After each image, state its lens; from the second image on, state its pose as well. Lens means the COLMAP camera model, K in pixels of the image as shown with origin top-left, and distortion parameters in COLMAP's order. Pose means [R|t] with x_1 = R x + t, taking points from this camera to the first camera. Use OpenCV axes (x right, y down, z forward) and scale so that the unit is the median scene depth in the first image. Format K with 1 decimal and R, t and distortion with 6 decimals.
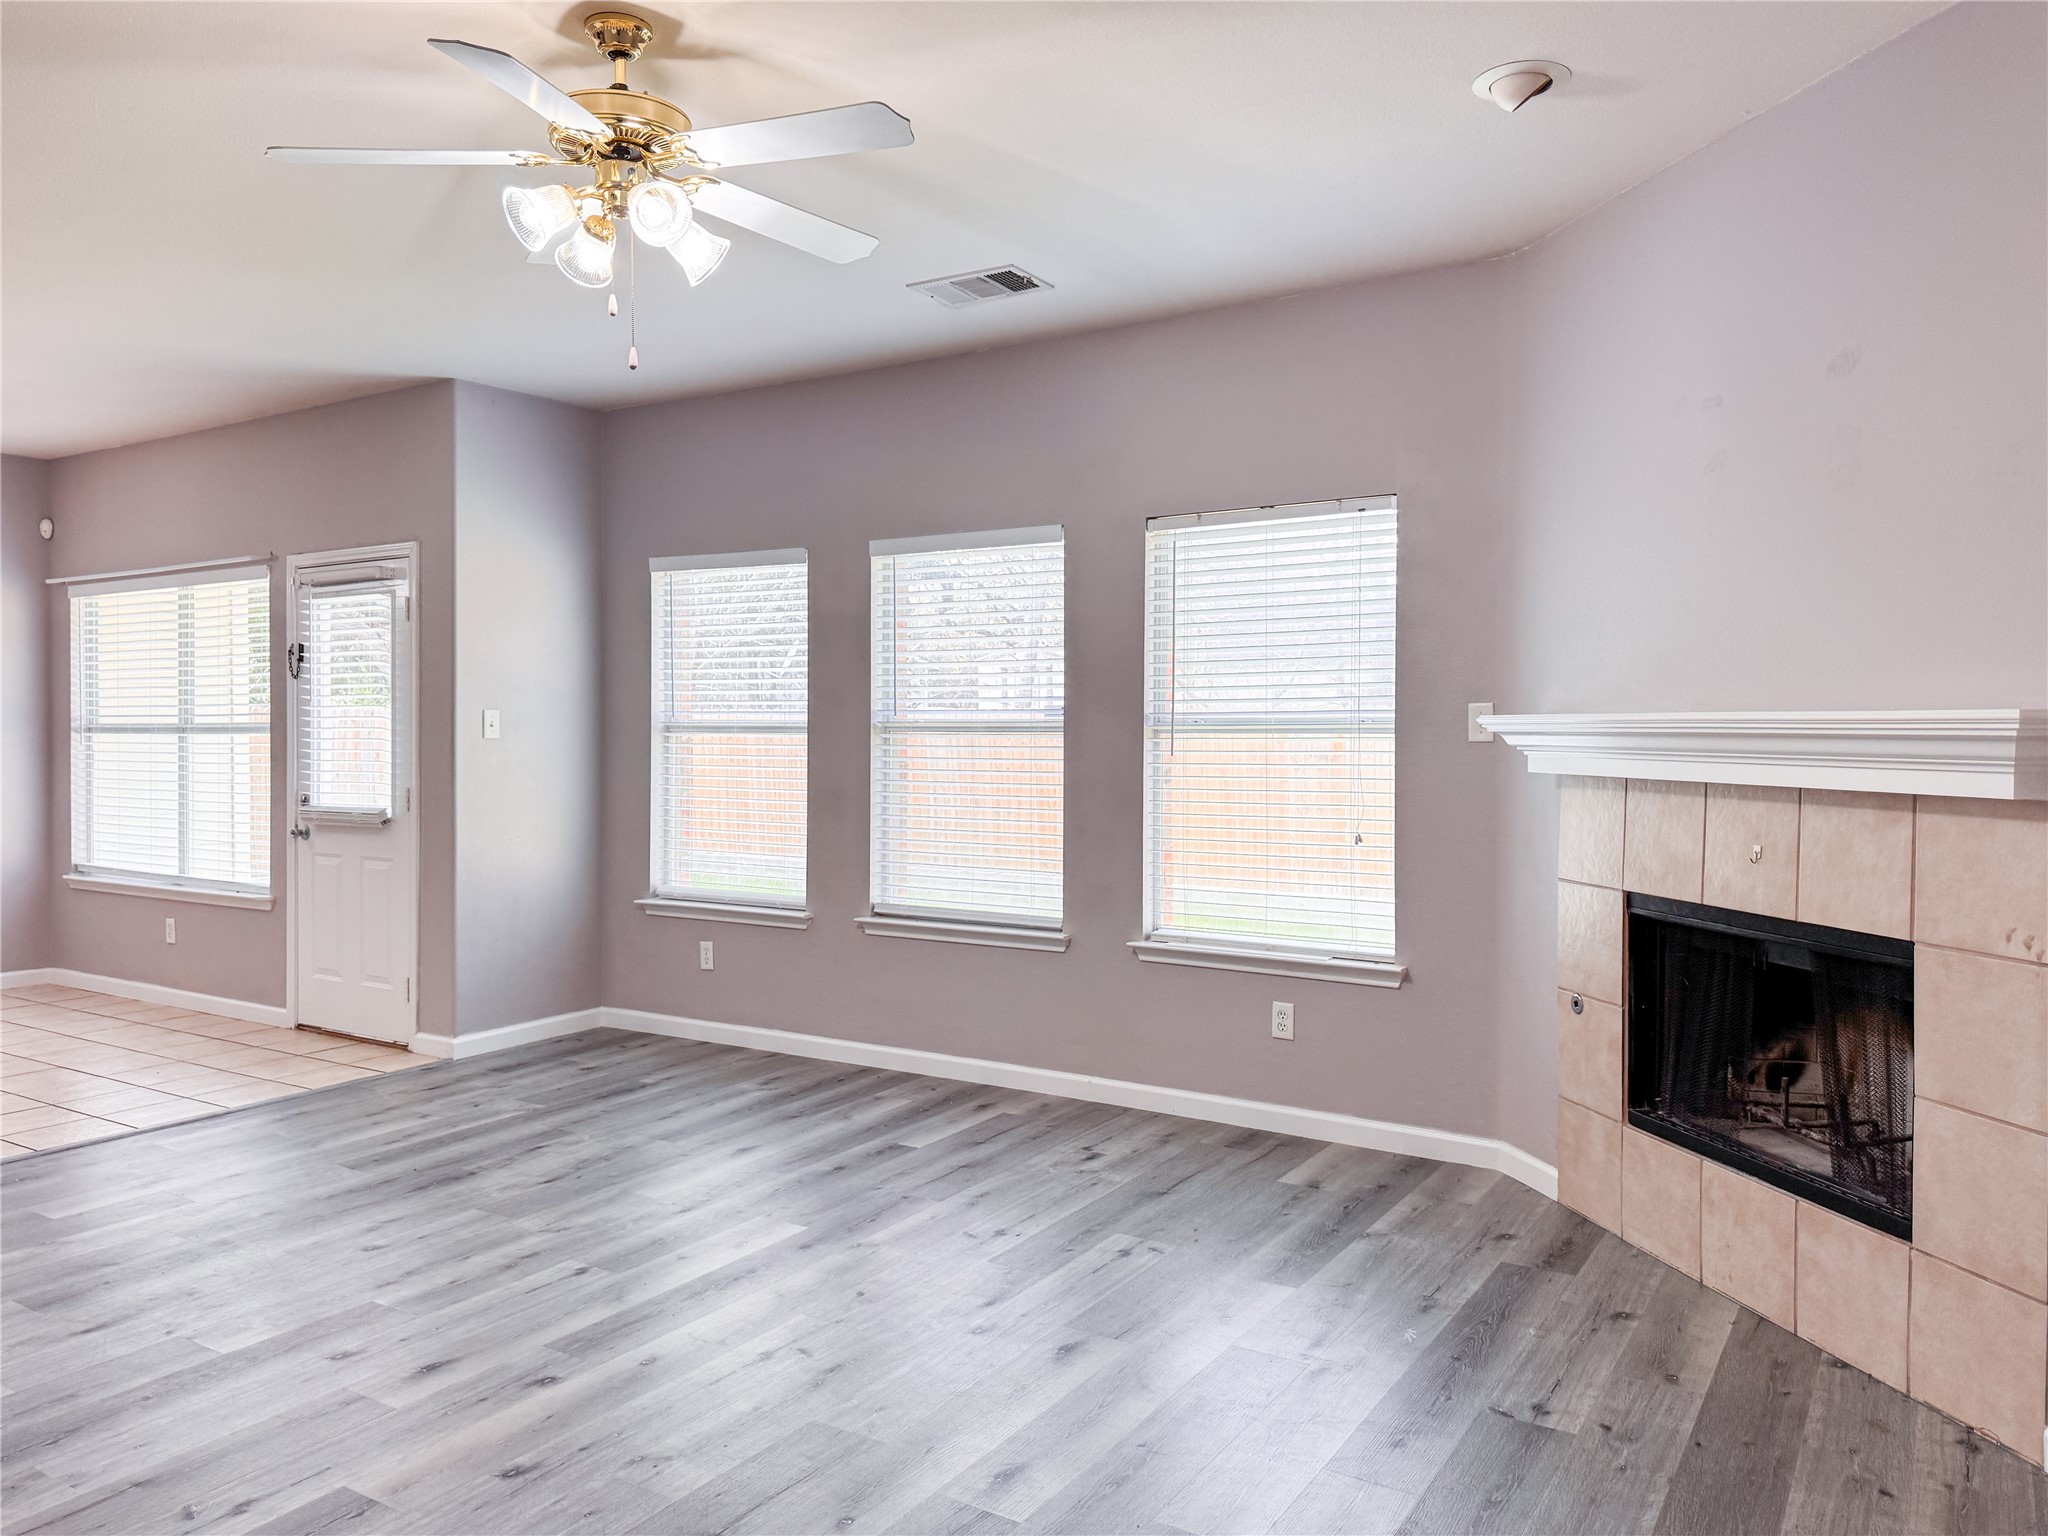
lens RADIAL K [[1467.9, 0, 1018.1], [0, 1467.9, 751.9], [0, 0, 1]] dist [0.037890, -0.046452]
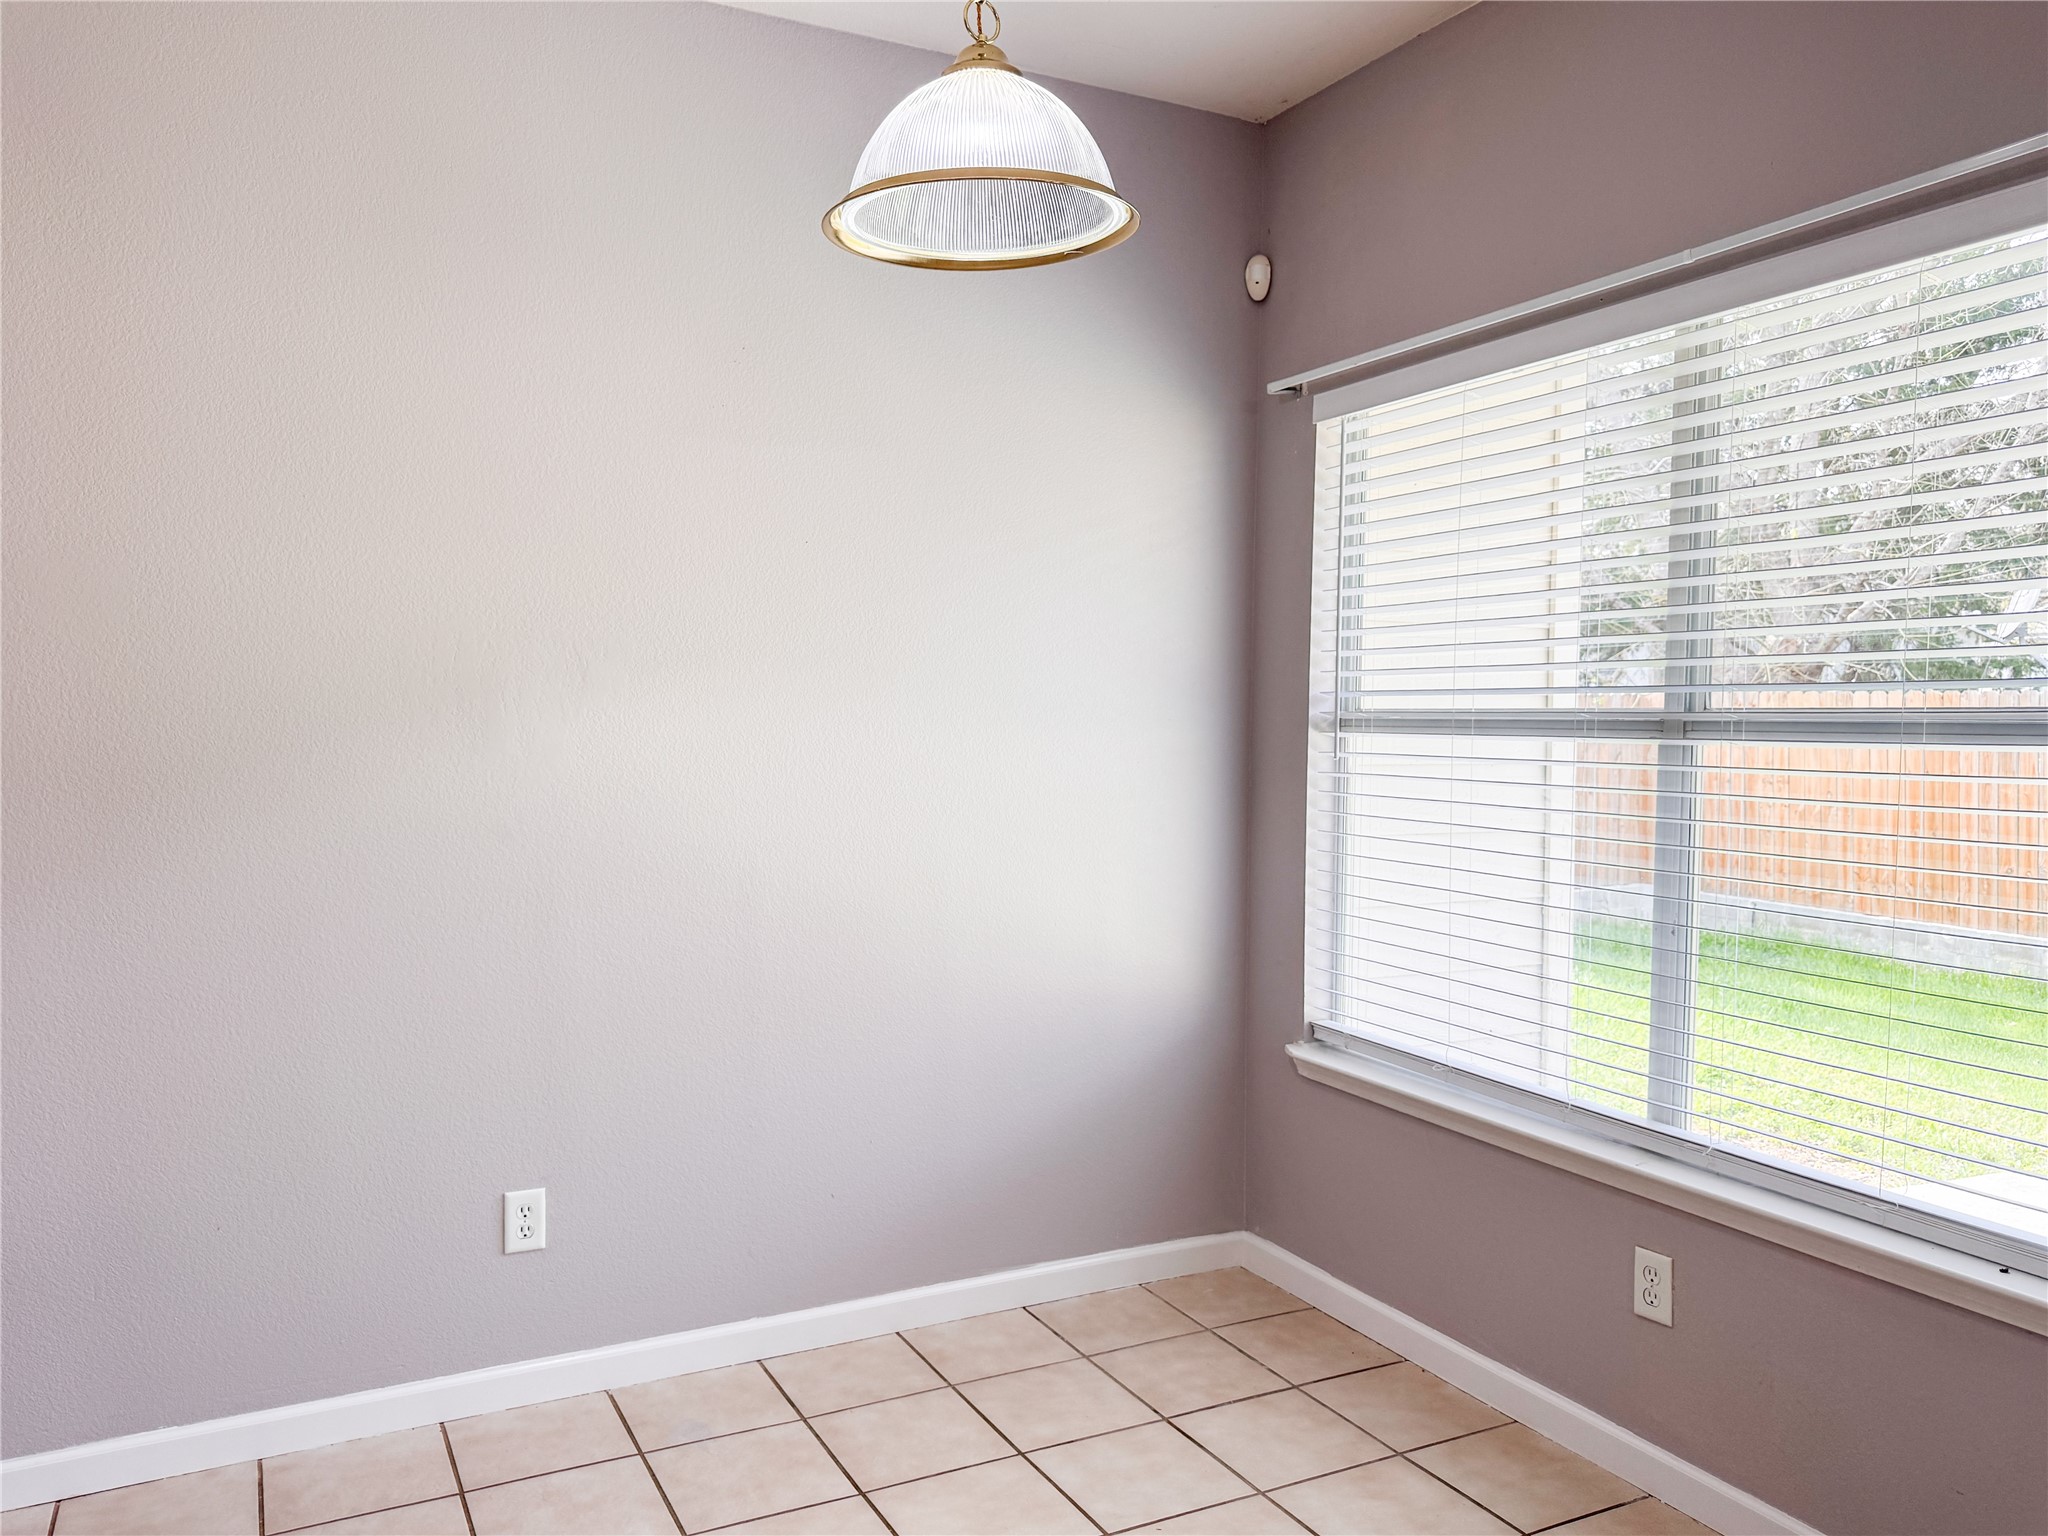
lens RADIAL K [[1467.9, 0, 1020.4], [0, 1467.9, 764.9], [0, 0, 1]] dist [0.037890, -0.046452]
pose [[0.862245, 0.017178, -0.506200, -0.649054], [-0.005478, 0.999683, 0.024592, -0.017216], [0.506462, -0.018431, 0.862065, 0.760354]]
